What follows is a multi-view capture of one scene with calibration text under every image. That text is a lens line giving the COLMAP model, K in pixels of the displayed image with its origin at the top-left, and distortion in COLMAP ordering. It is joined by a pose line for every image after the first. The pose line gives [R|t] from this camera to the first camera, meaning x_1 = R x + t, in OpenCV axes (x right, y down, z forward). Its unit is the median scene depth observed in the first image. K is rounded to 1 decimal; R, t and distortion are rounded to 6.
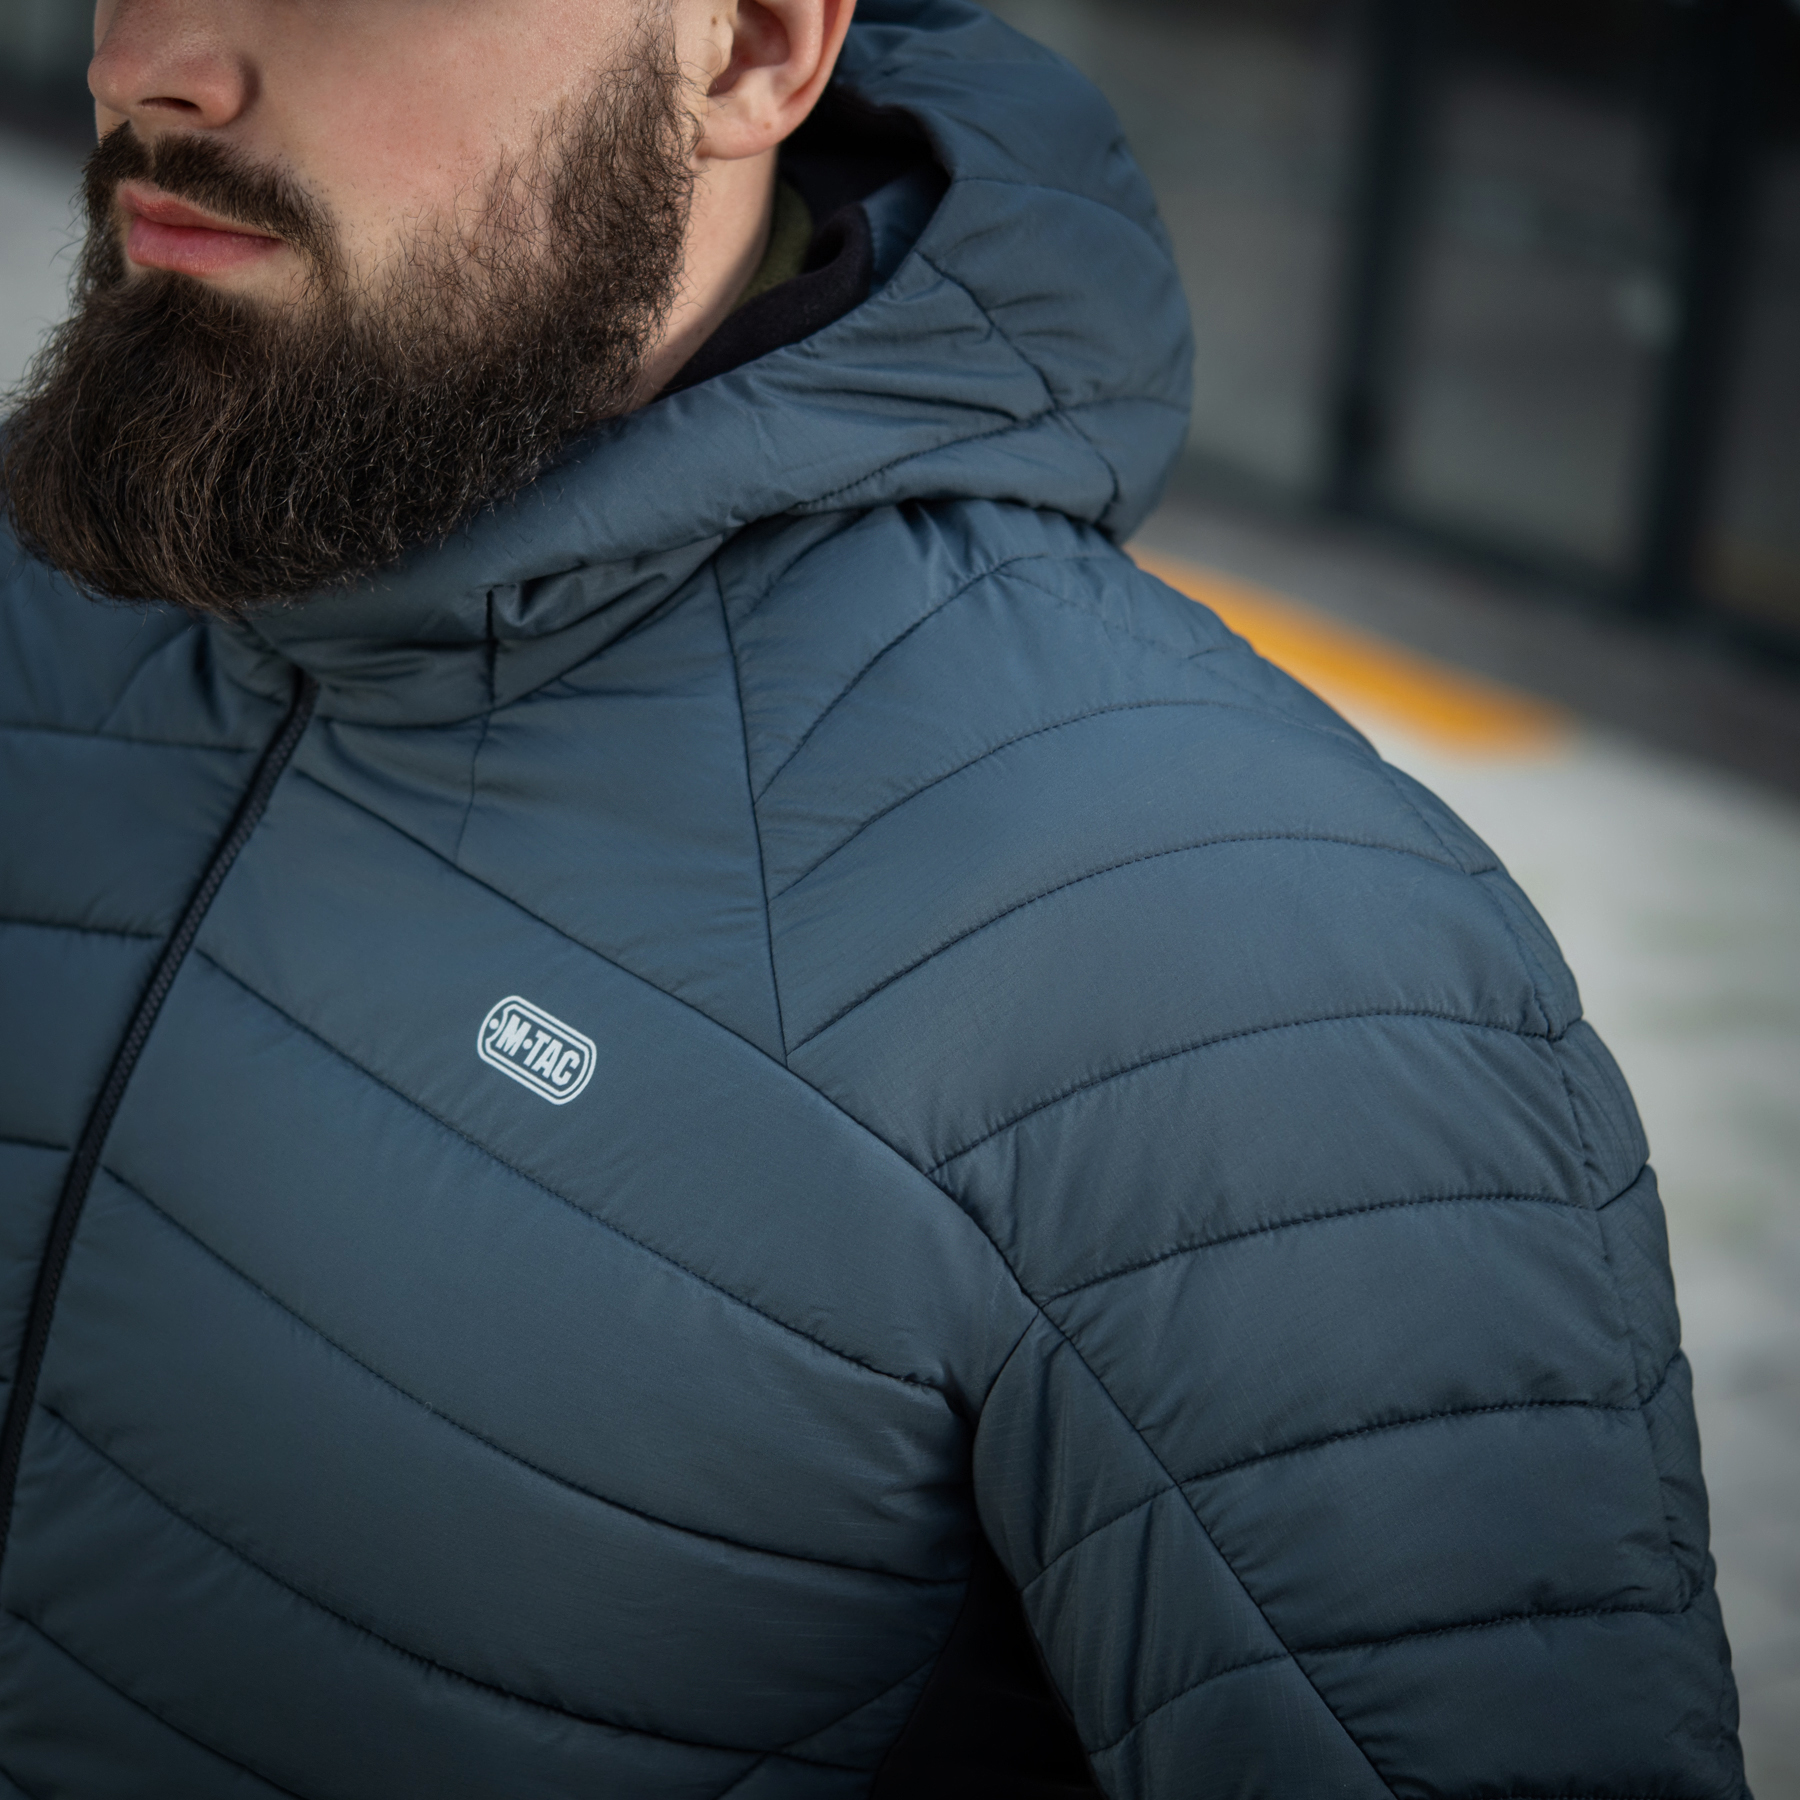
lens RADIAL K [[2806.4, 0, 775.7], [0, 2806.4, 900.4], [0, 0, 1]] dist [-0.115398, 0.136441]
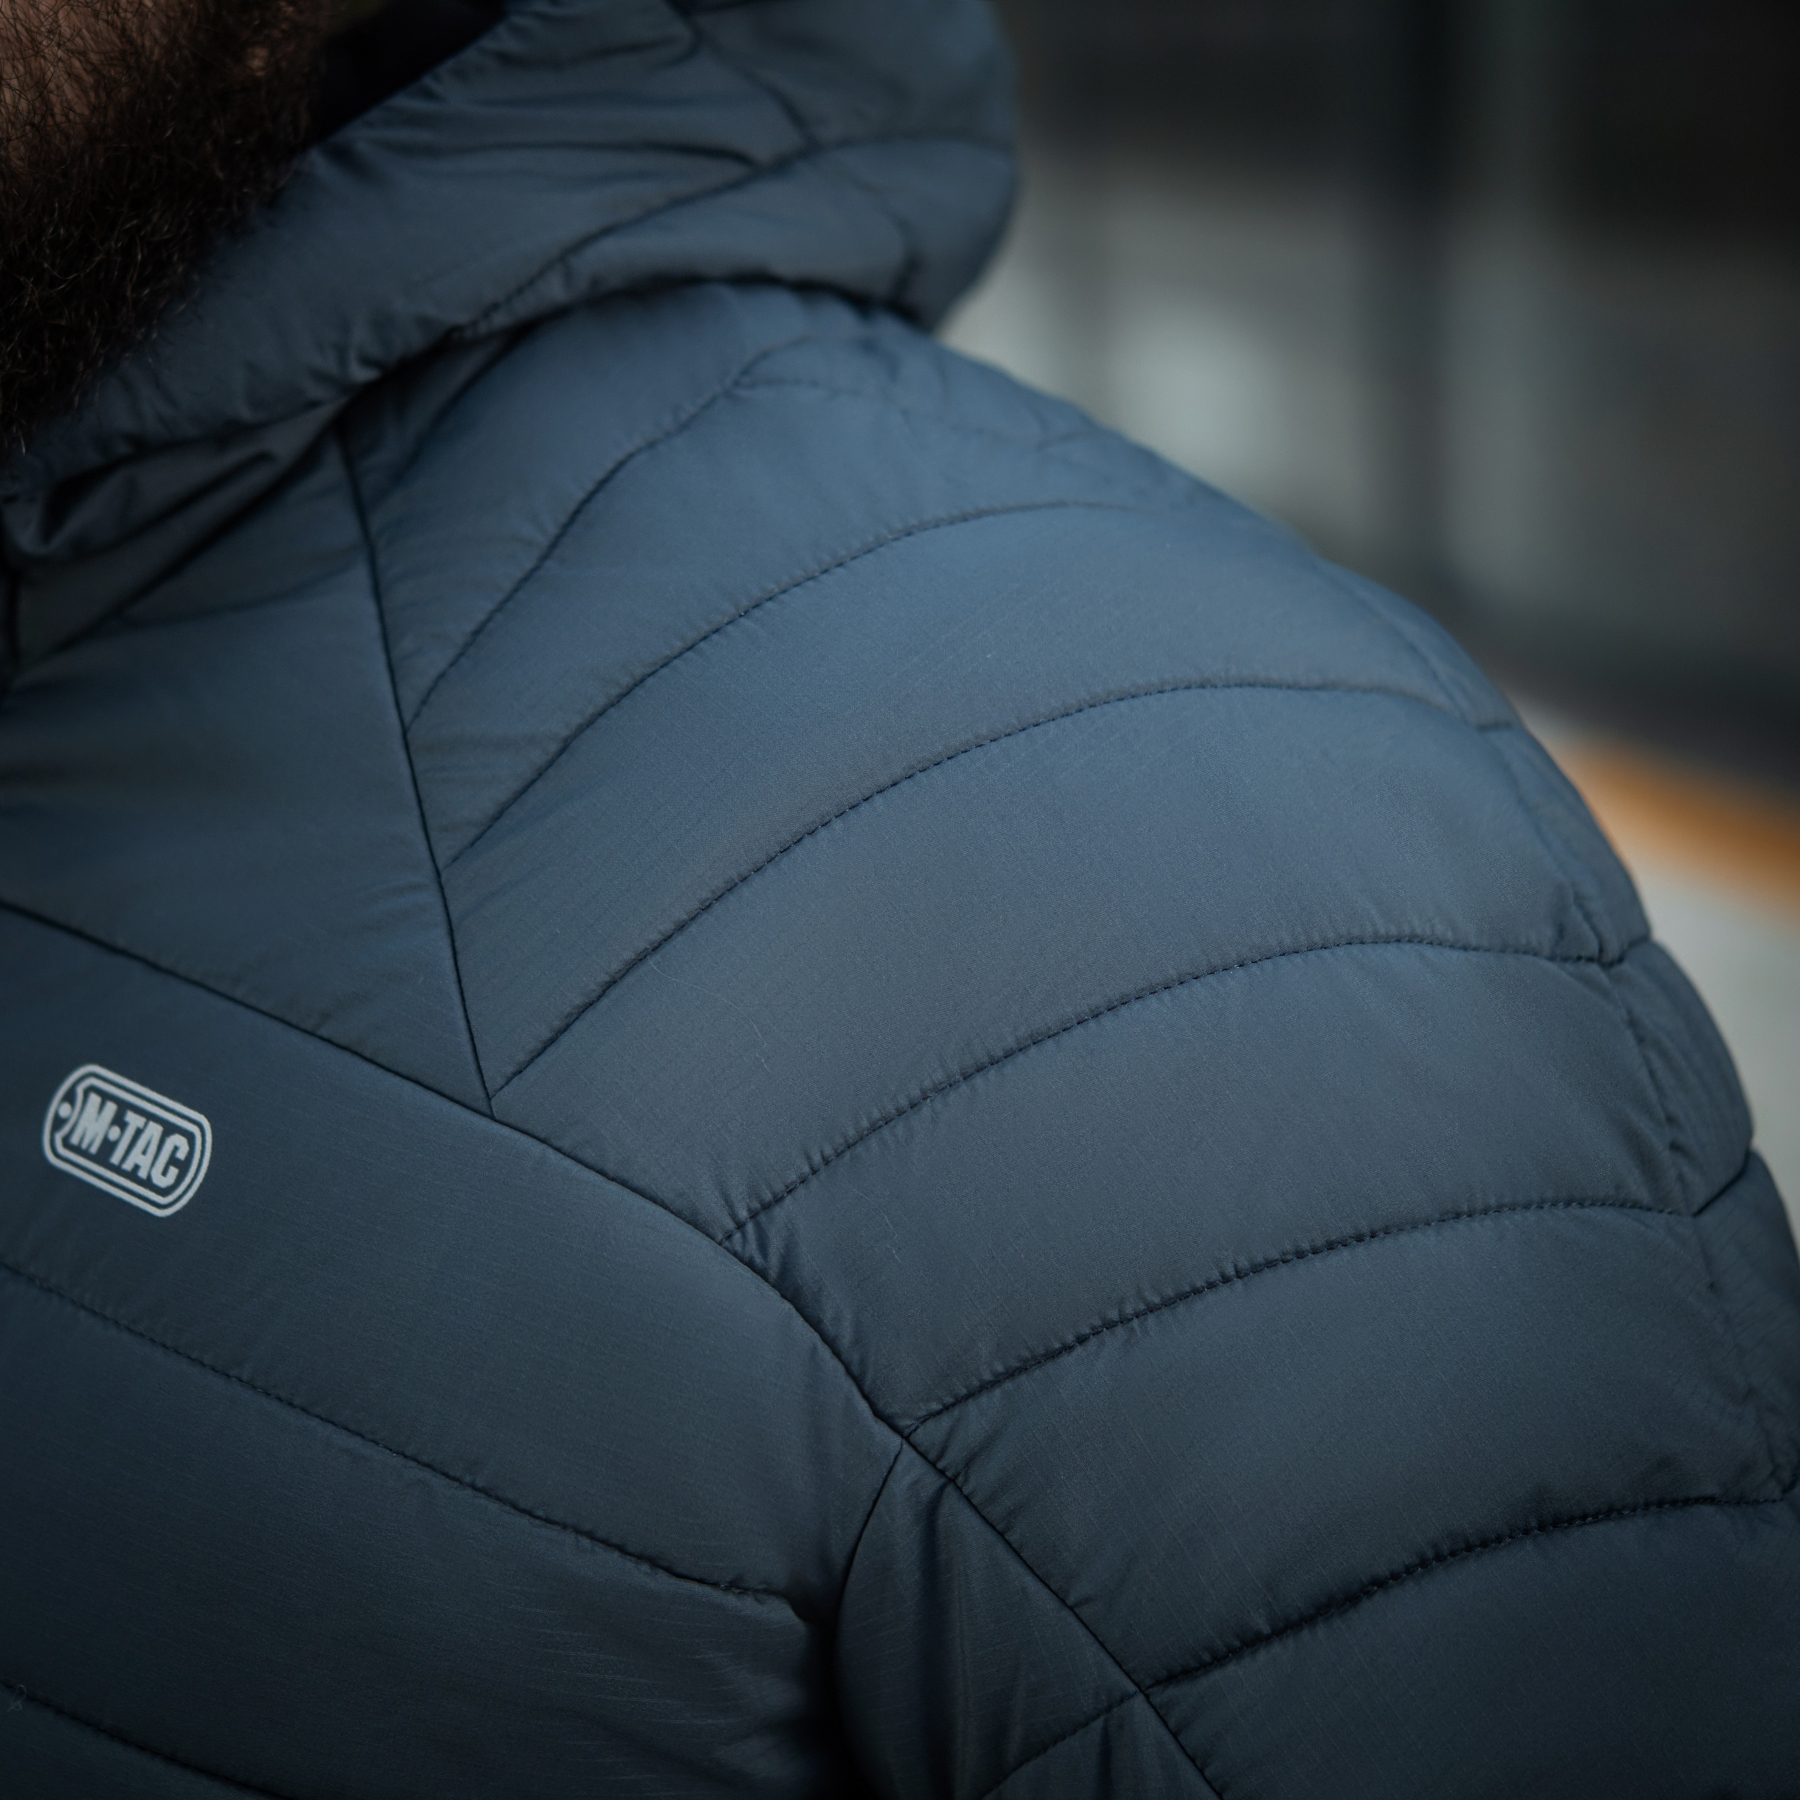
lens RADIAL K [[2806.4, 0, 775.7], [0, 2806.4, 900.4], [0, 0, 1]] dist [-0.115398, 0.136441]
pose [[0.993215, -0.091150, 0.072212, 0.027194], [0.097212, 0.991591, -0.085421, 0.069262], [-0.063819, 0.091861, 0.993725, 0.318128]]
